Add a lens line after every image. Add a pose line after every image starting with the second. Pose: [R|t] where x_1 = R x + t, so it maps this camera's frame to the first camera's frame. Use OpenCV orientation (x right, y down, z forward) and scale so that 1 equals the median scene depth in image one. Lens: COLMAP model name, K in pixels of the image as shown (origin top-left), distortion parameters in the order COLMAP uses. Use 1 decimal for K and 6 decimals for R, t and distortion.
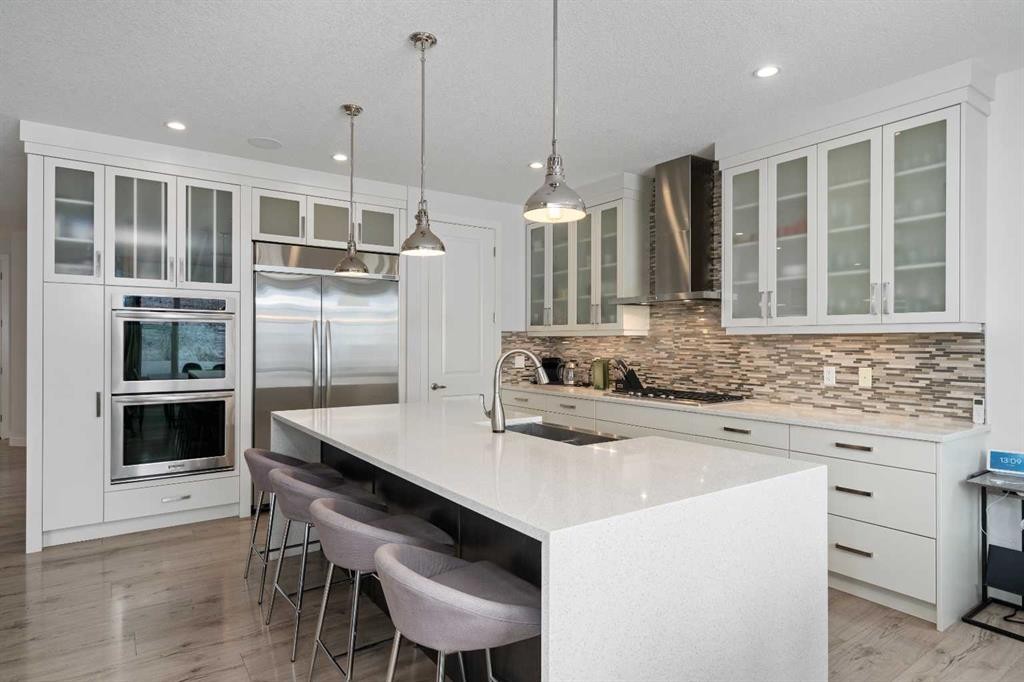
lens RADIAL K [[558.6, 0, 514.3], [0, 558.6, 335.4], [0, 0, 1]] dist [-0.002620, -0.000431]
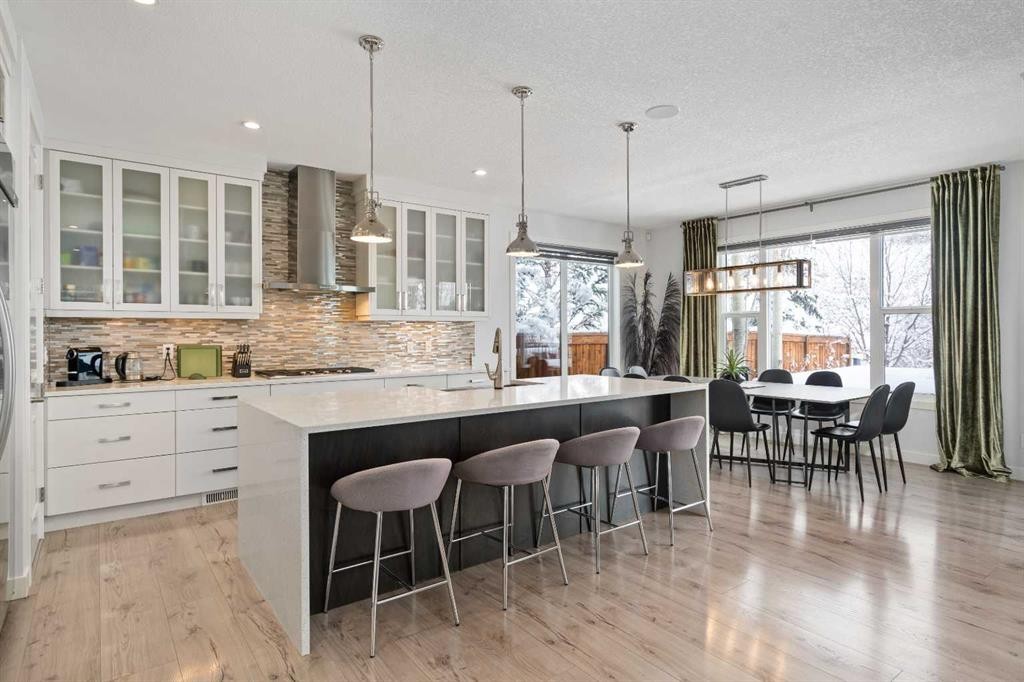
lens RADIAL K [[558.6, 0, 514.3], [0, 558.6, 335.4], [0, 0, 1]] dist [-0.002620, -0.000431]
pose [[-0.031553, -0.008708, 0.999464, -0.824388], [-0.007983, 0.999932, 0.008460, 0.017306], [-0.999470, -0.007711, -0.031621, 0.585828]]
